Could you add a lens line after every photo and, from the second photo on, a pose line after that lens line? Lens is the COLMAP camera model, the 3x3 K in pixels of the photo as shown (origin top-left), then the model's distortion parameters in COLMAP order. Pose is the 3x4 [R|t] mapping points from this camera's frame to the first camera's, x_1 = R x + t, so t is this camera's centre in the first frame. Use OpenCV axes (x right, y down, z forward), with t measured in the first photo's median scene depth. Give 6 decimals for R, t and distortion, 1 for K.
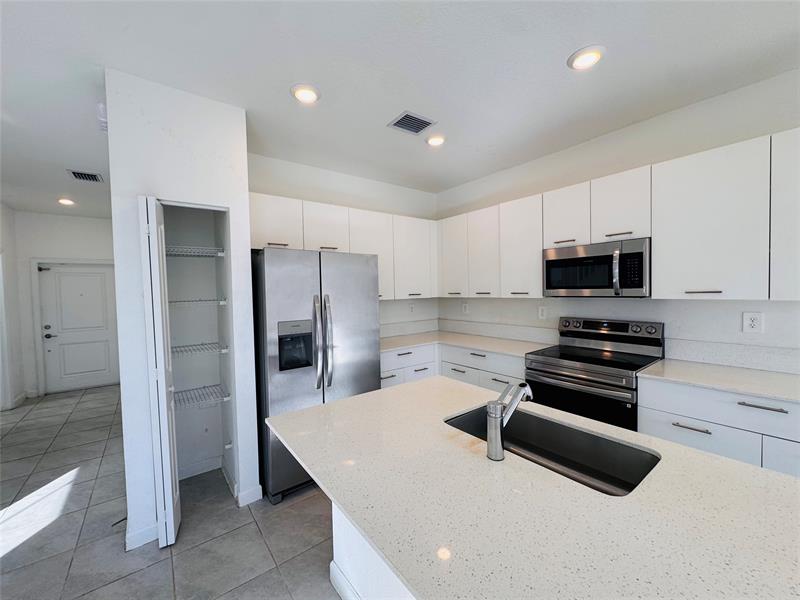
lens RADIAL K [[321.1, 0, 398.5], [0, 321.1, 299.3], [0, 0, 1]] dist [-0.001351, -0.000102]
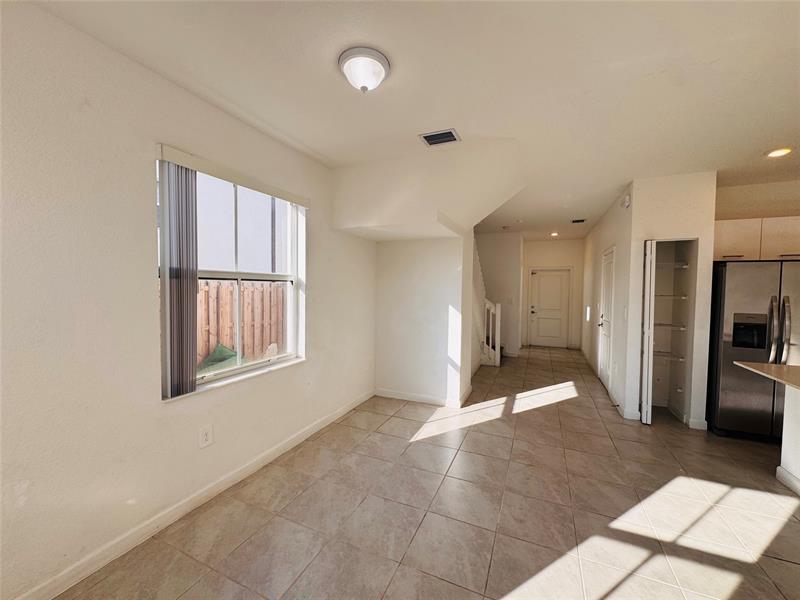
lens RADIAL K [[321.1, 0, 398.5], [0, 321.1, 299.3], [0, 0, 1]] dist [-0.001351, -0.000102]
pose [[0.475418, 0.058744, -0.877797, 0.150816], [-0.049635, 0.997970, 0.039904, 0.023657], [0.878359, 0.024598, 0.477368, -0.907805]]
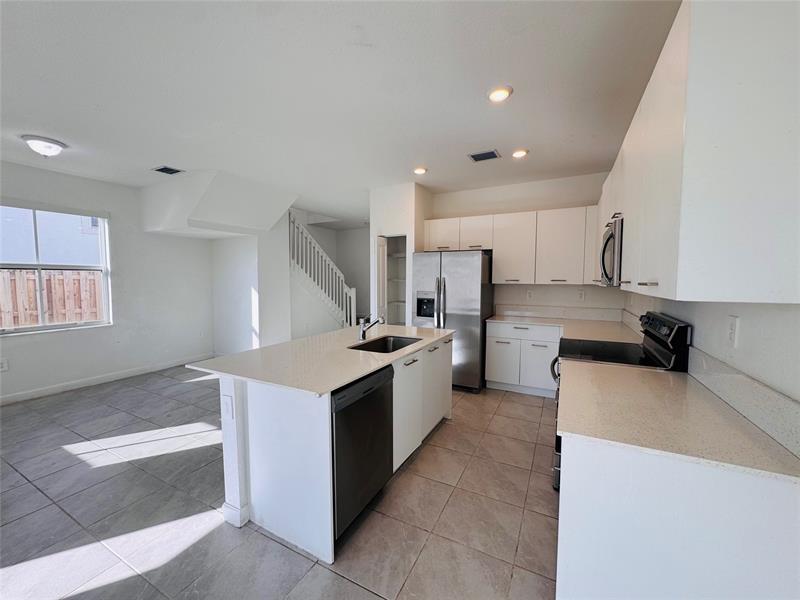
lens RADIAL K [[321.1, 0, 398.5], [0, 321.1, 299.3], [0, 0, 1]] dist [-0.001351, -0.000102]
pose [[0.416522, 0.083907, -0.905245, 1.179618], [-0.040565, 0.996455, 0.073696, -0.013937], [0.908220, 0.006025, 0.418450, 0.079549]]
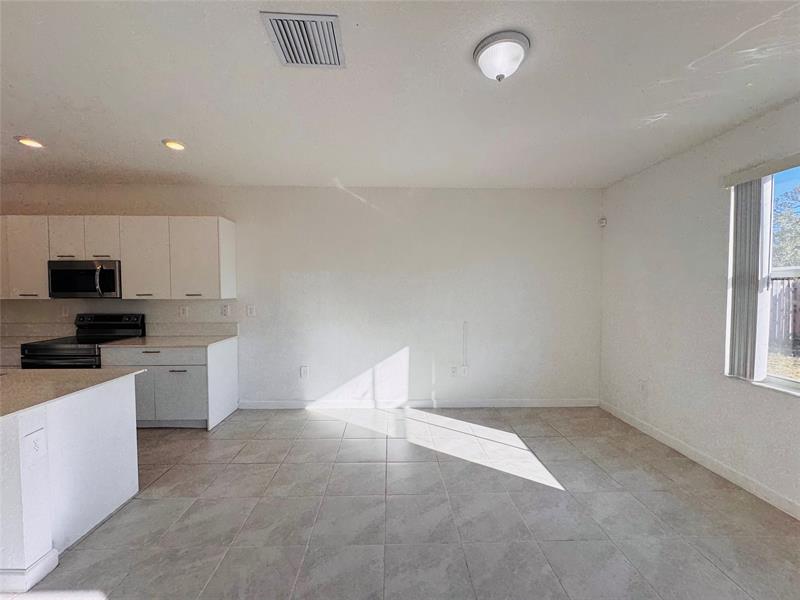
lens RADIAL K [[321.1, 0, 398.5], [0, 321.1, 299.3], [0, 0, 1]] dist [-0.001351, -0.000102]
pose [[0.592237, -0.003555, 0.805756, 0.279523], [0.012204, 0.999915, -0.004559, 0.021494], [-0.805671, 0.012534, 0.592230, -0.946234]]
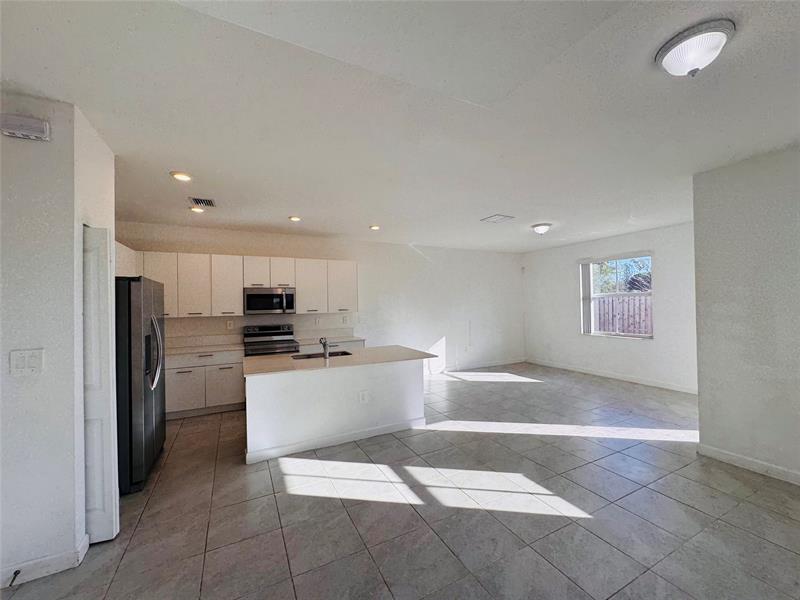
lens RADIAL K [[321.1, 0, 398.5], [0, 321.1, 299.3], [0, 0, 1]] dist [-0.001351, -0.000102]
pose [[0.186826, 0.032125, 0.981868, -1.255930], [0.043320, 0.998224, -0.040903, 0.020050], [-0.981437, 0.050177, 0.185103, -0.170442]]
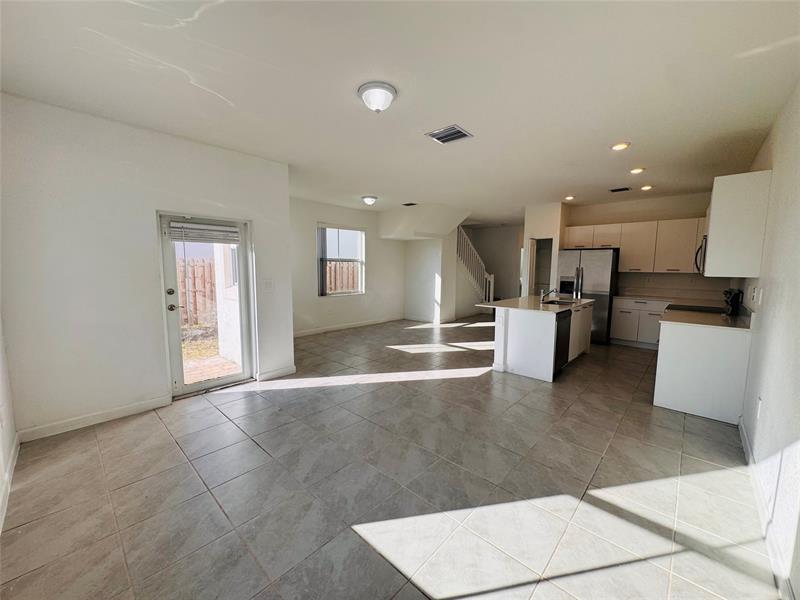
lens RADIAL K [[321.1, 0, 398.5], [0, 321.1, 299.3], [0, 0, 1]] dist [-0.001351, -0.000102]
pose [[0.158692, 0.126126, -0.979239, 1.991934], [-0.043406, 0.991739, 0.120701, -0.006806], [0.986373, 0.023351, 0.162856, -0.804405]]
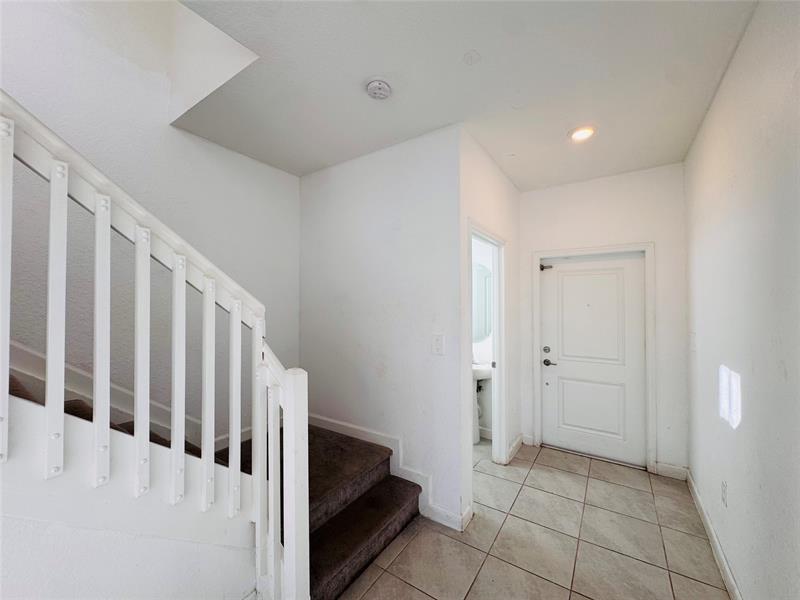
lens RADIAL K [[321.1, 0, 398.5], [0, 321.1, 299.3], [0, 0, 1]] dist [-0.001351, -0.000102]
pose [[0.310115, 0.008172, -0.950664, -1.030301], [-0.038376, 0.999256, -0.003929, -0.015773], [0.949924, 0.037701, 0.310198, 0.914416]]
